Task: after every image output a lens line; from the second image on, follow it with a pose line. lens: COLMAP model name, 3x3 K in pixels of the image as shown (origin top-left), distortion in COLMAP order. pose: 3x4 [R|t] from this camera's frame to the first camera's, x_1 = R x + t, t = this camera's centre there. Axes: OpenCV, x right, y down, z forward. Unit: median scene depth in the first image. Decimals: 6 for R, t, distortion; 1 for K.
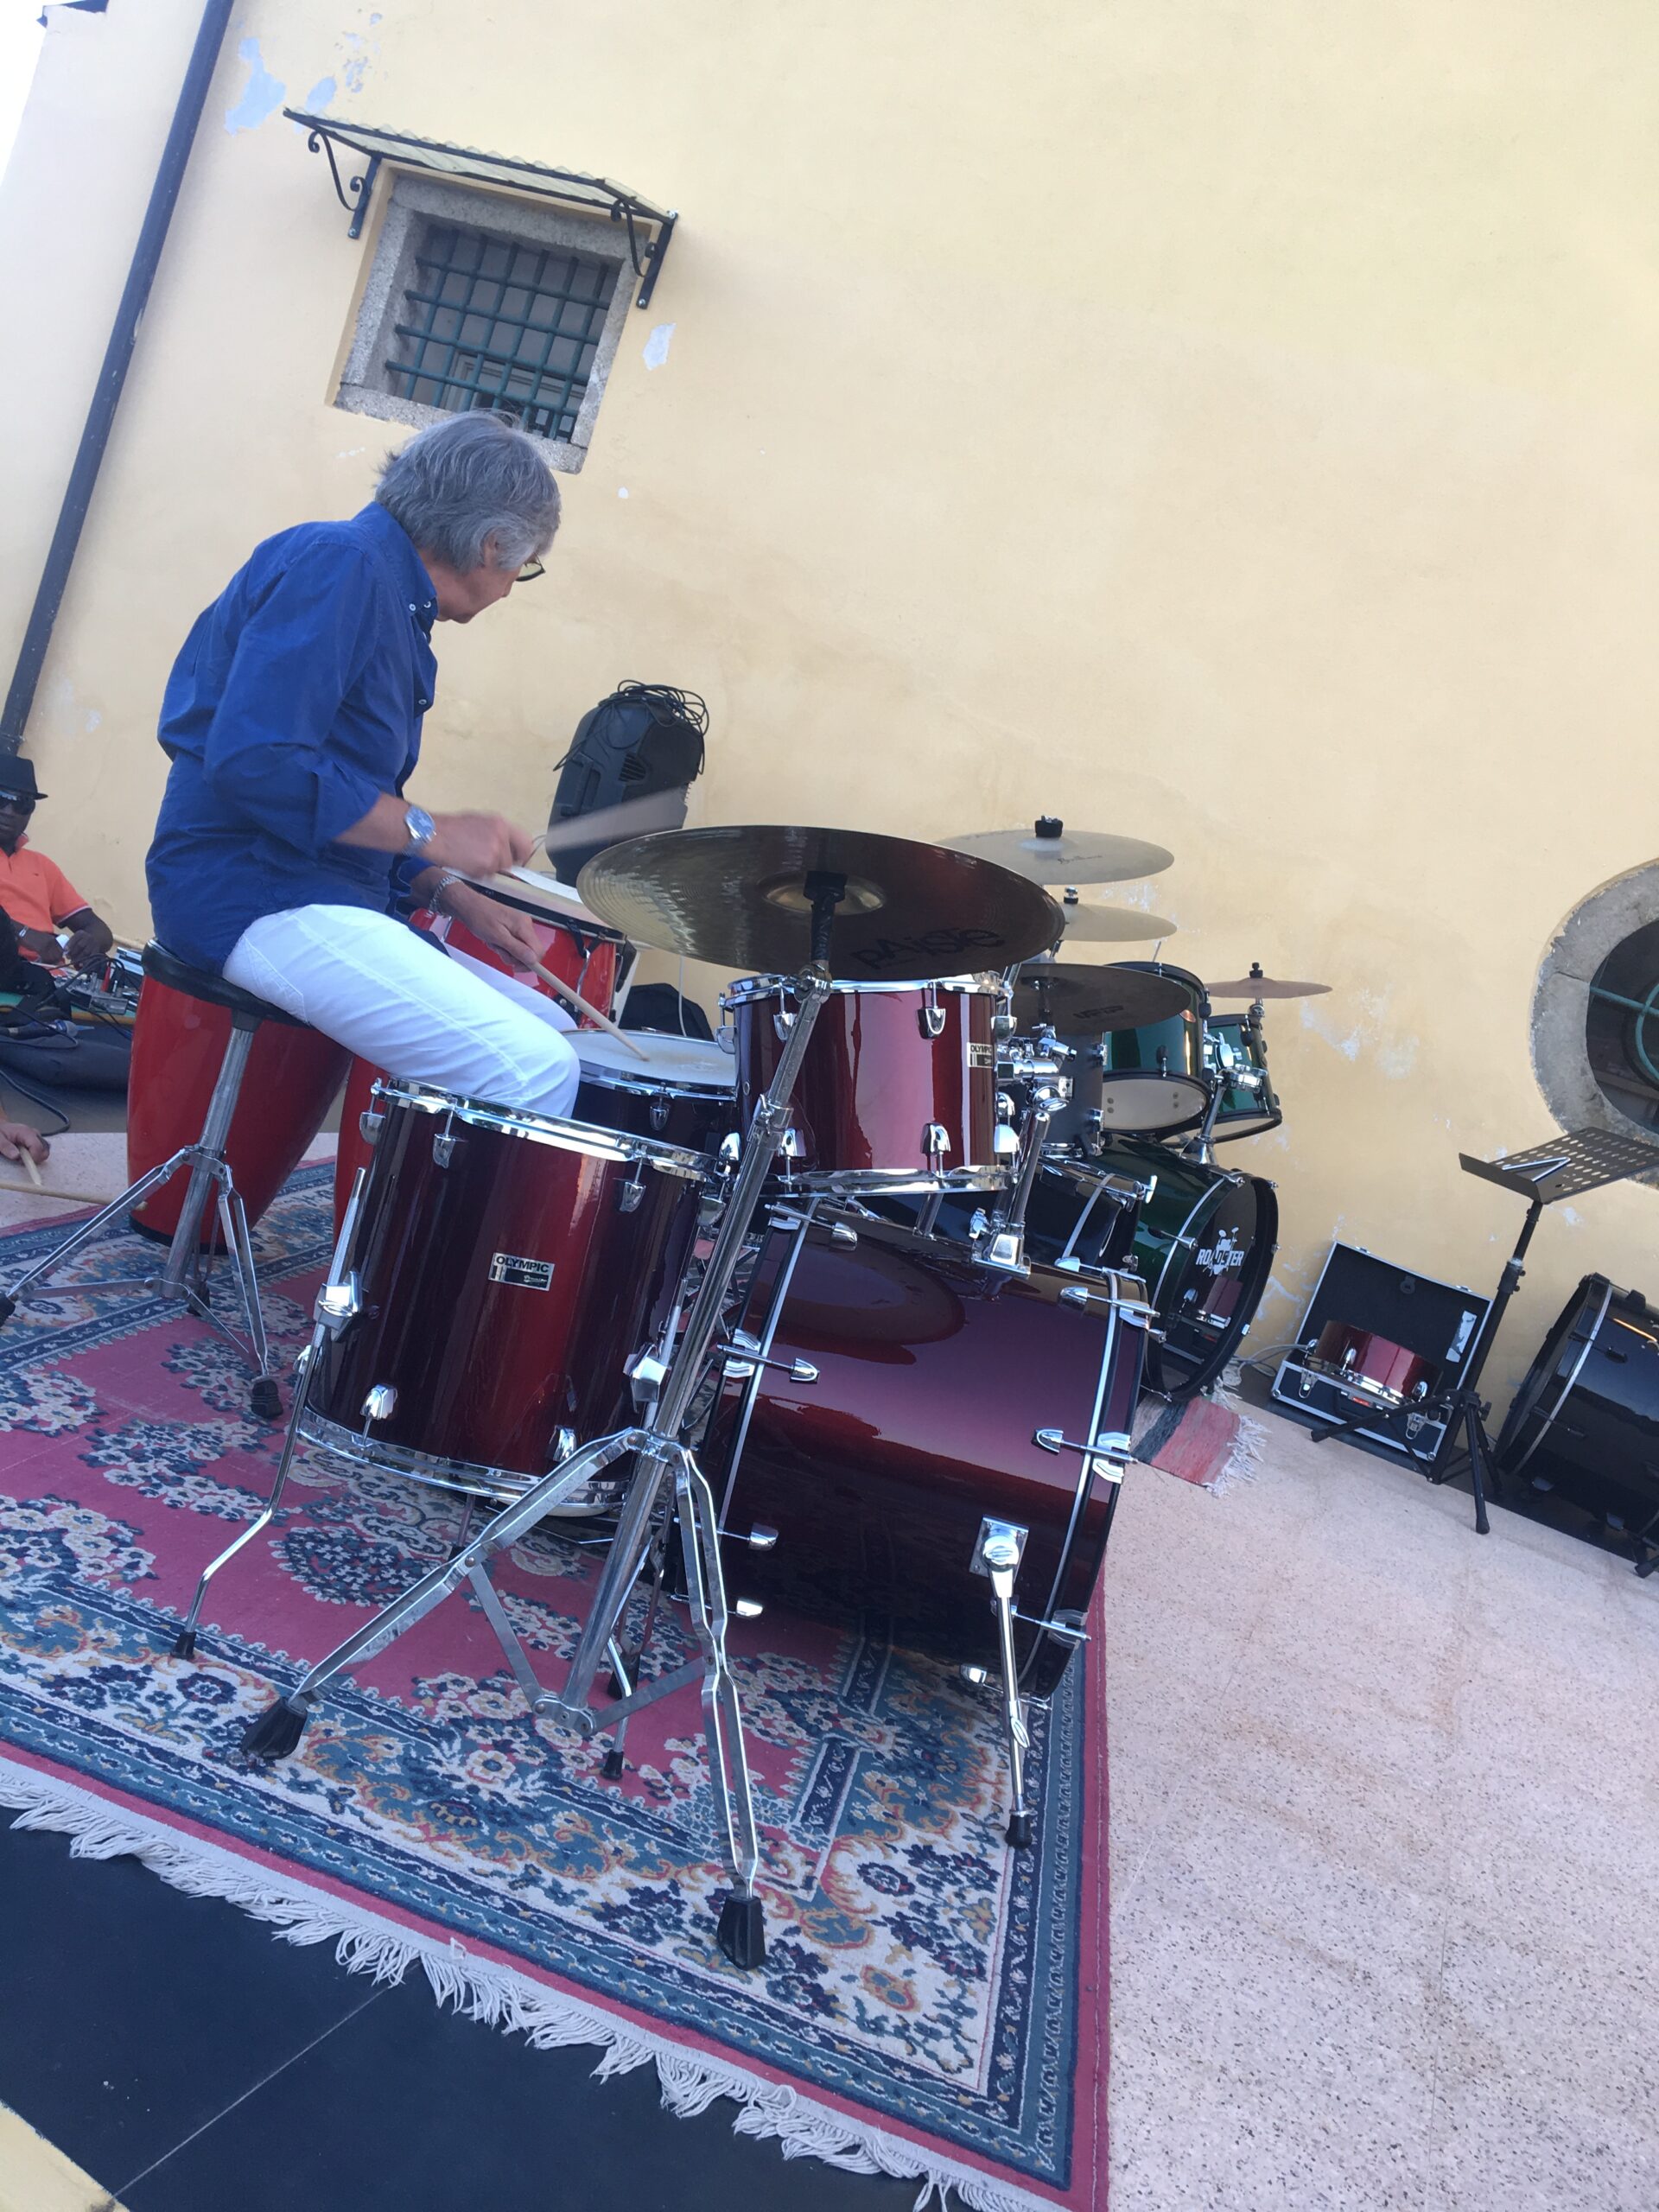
lens RADIAL K [[1874.5, 0, 823.1], [0, 1874.5, 1105.1], [0, 0, 1]] dist [0.092621, -0.163158]
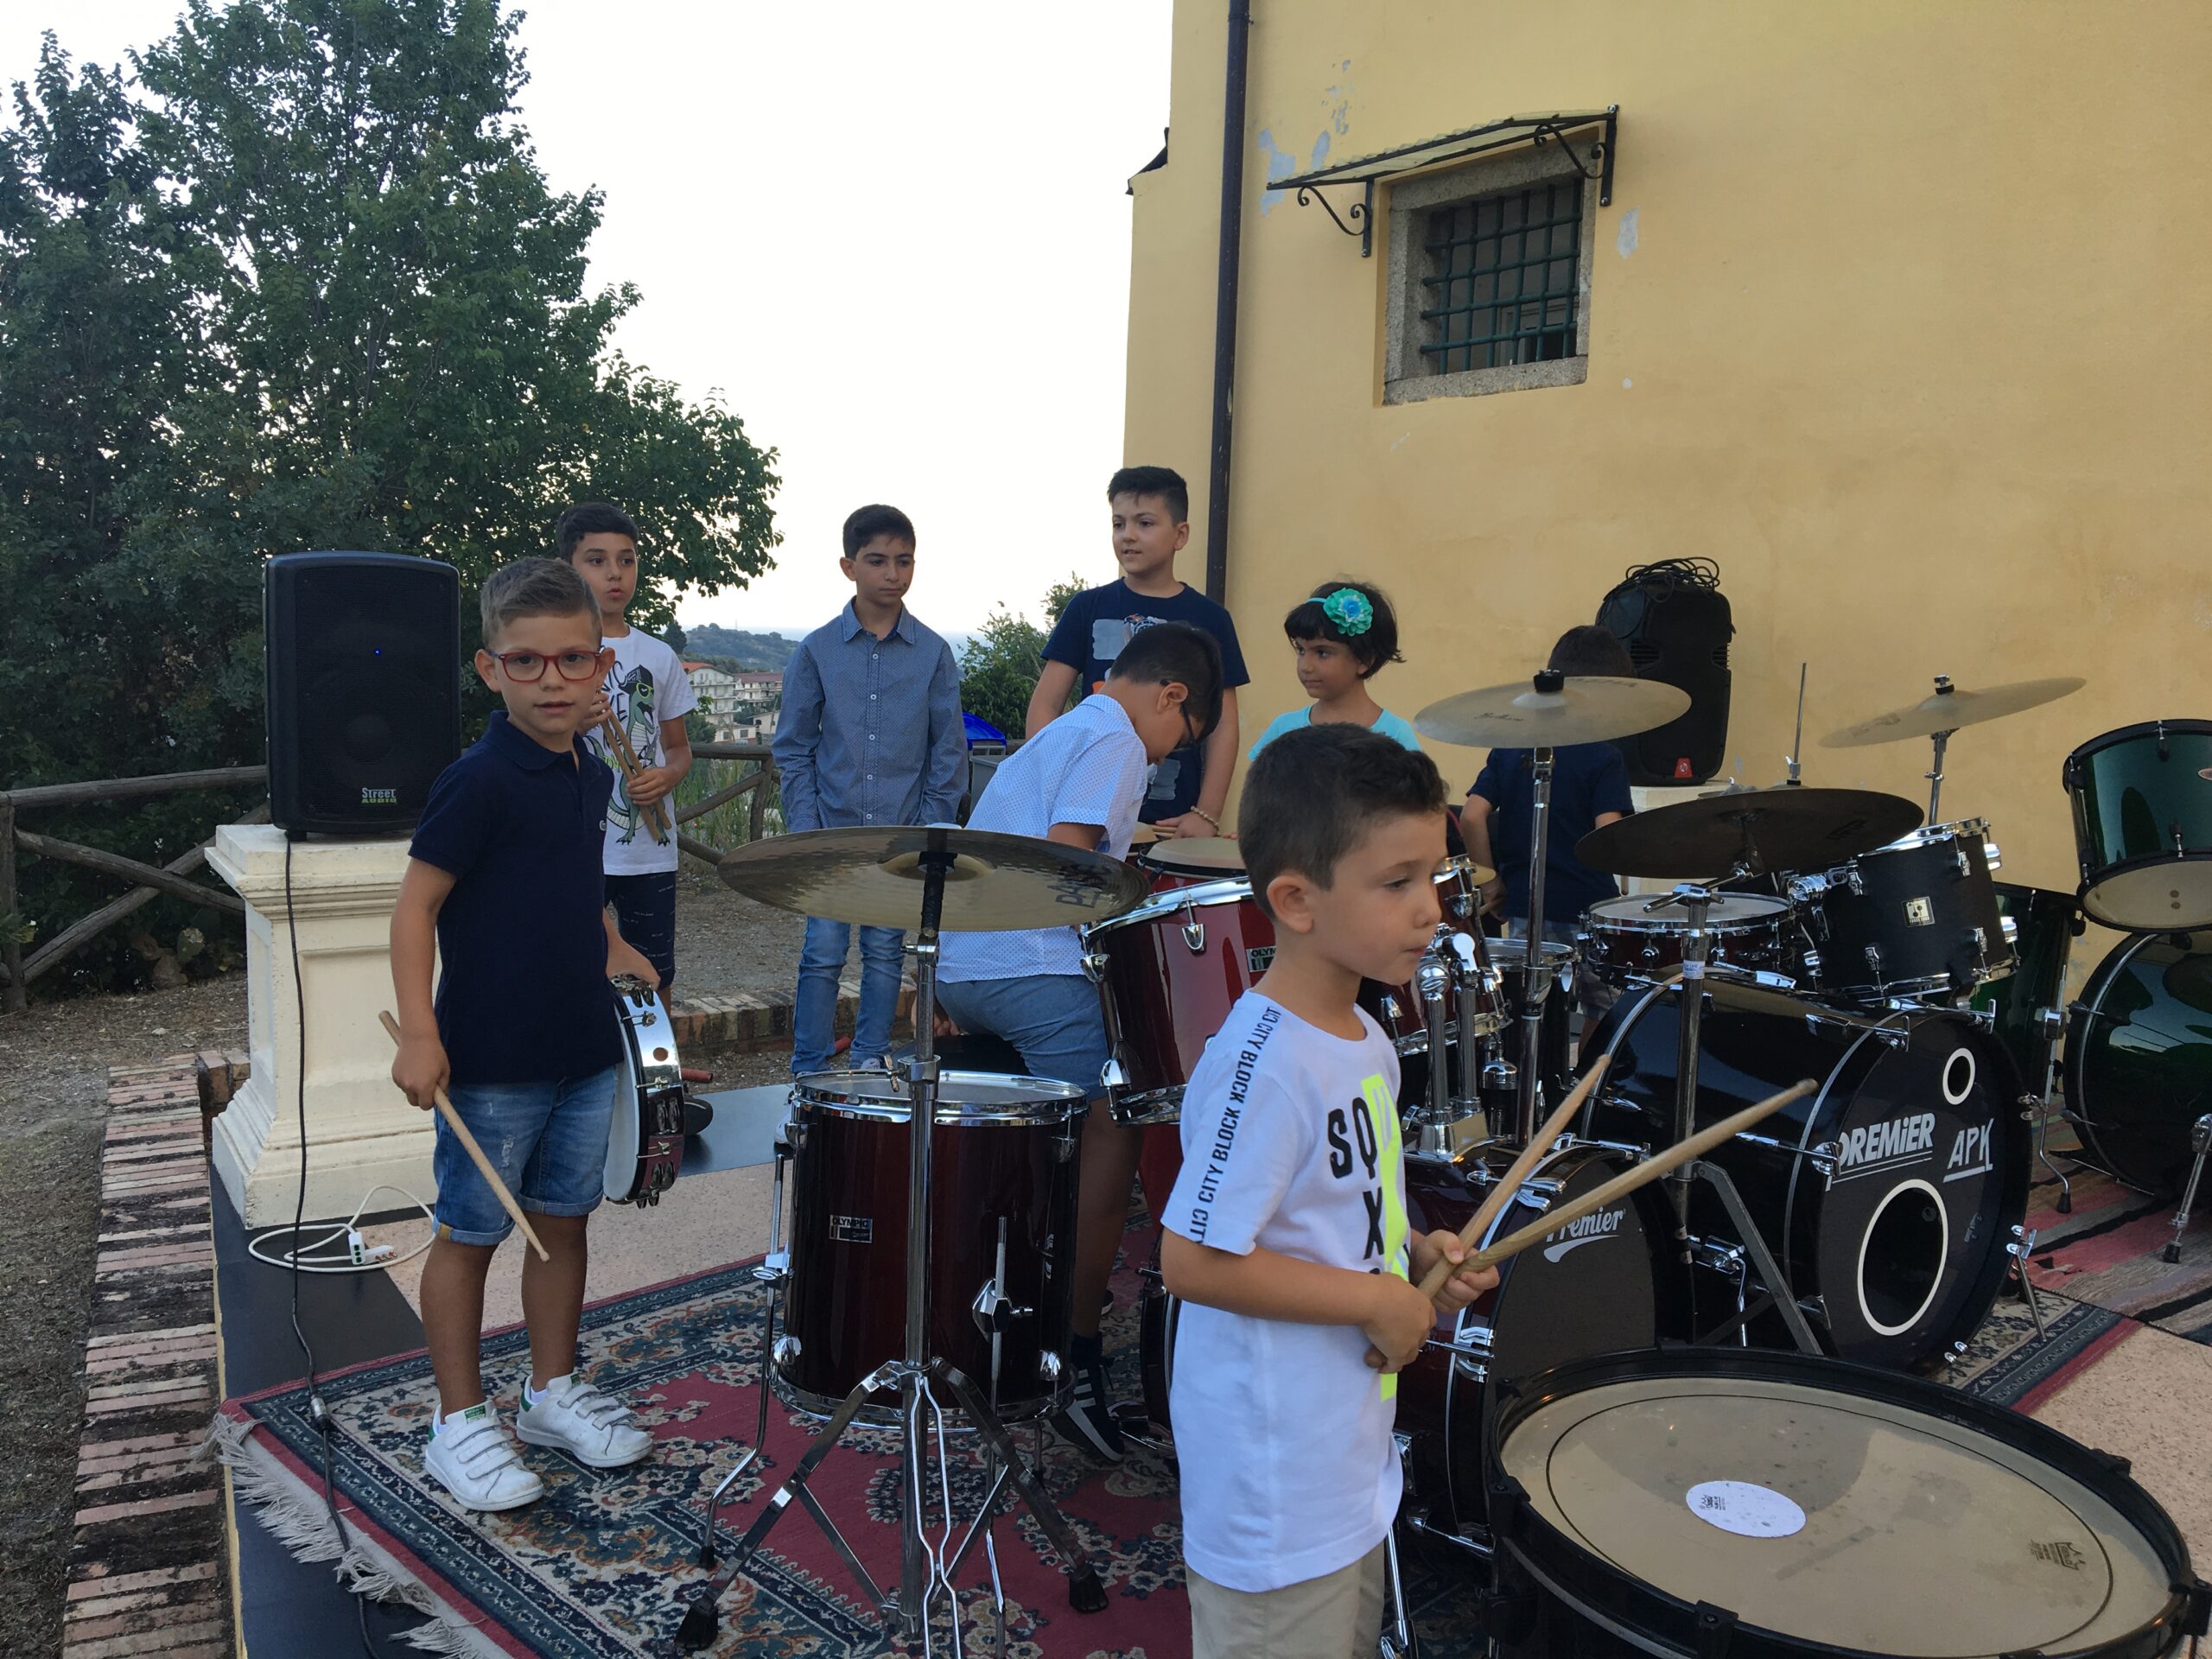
lens RADIAL K [[1871.7, 0, 1103.1], [0, 1871.7, 839.2], [0, 0, 1]] dist [0.069329, -0.109318]
pose [[0.772071, -0.227372, -0.593471, 0.290333], [0.167523, 0.973596, -0.155070, 0.024454], [0.613060, 0.020305, 0.789776, 0.066677]]
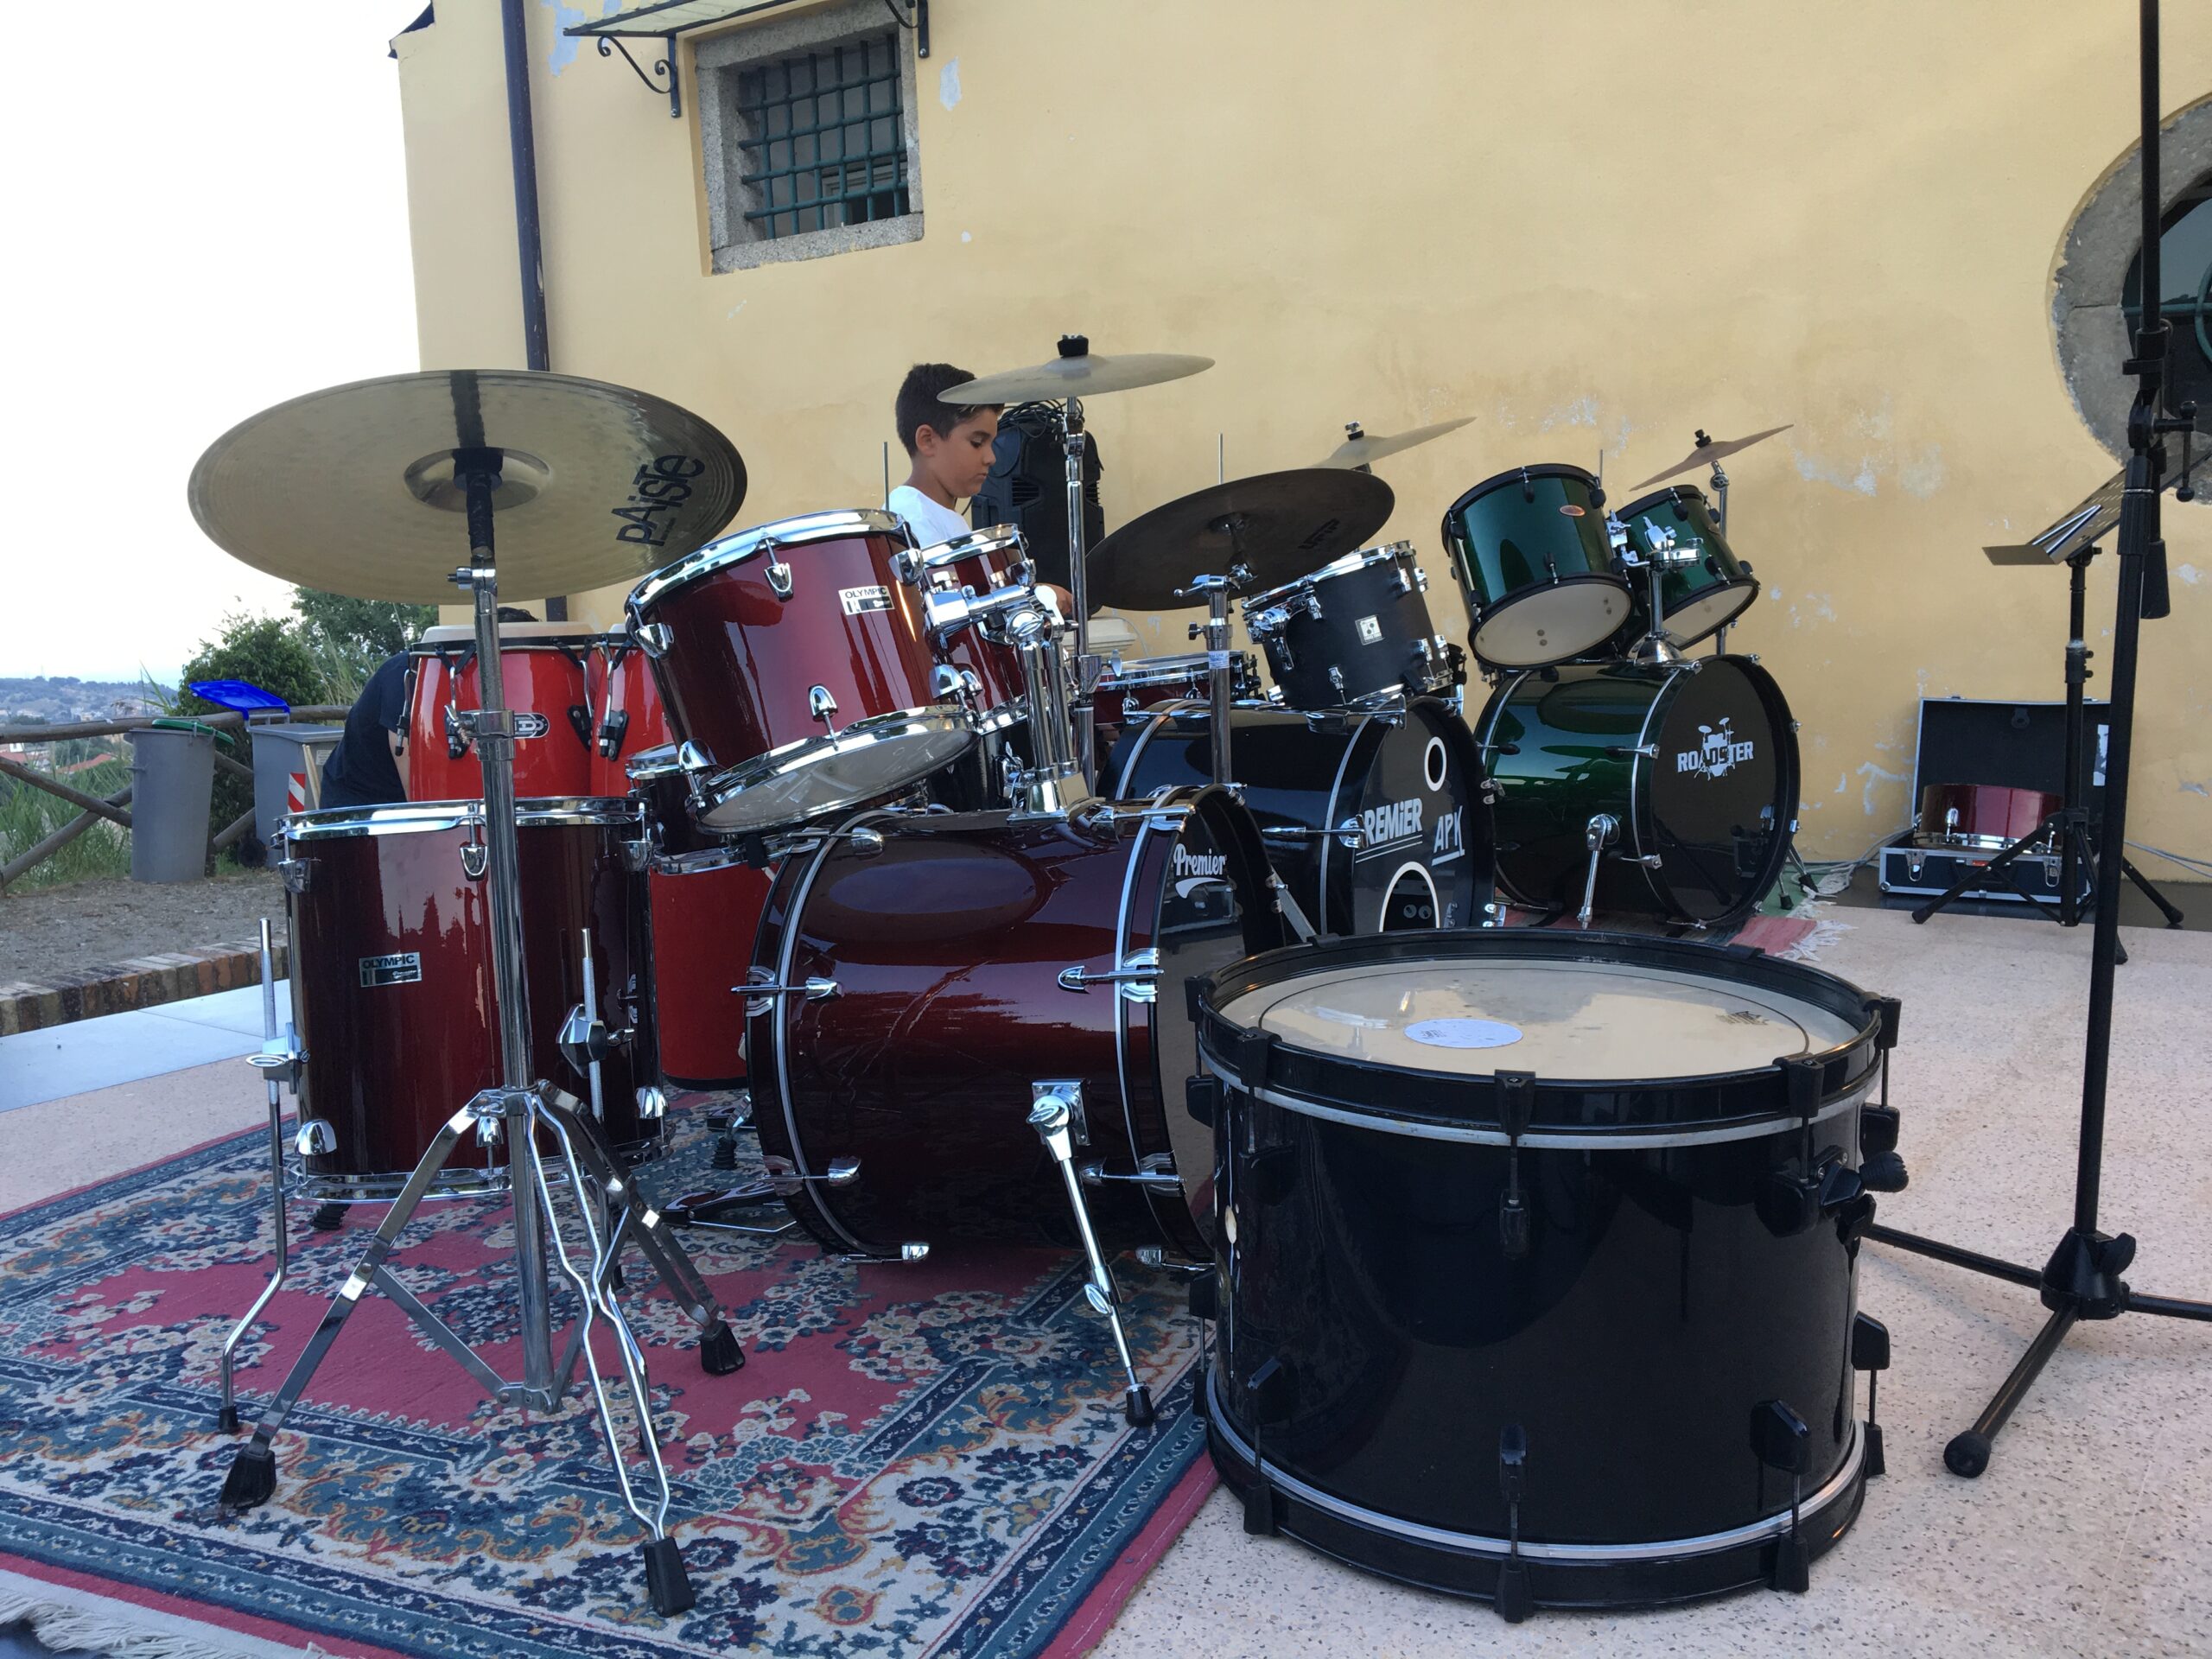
lens RADIAL K [[1872.7, 0, 1101.4], [0, 1872.7, 834.1], [0, 0, 1]] dist [0.082751, -0.123777]
pose [[0.905225, -0.317460, -0.282466, 0.188795], [0.313095, 0.947713, -0.061742, 0.080087], [0.287297, -0.032548, 0.957288, 0.073249]]
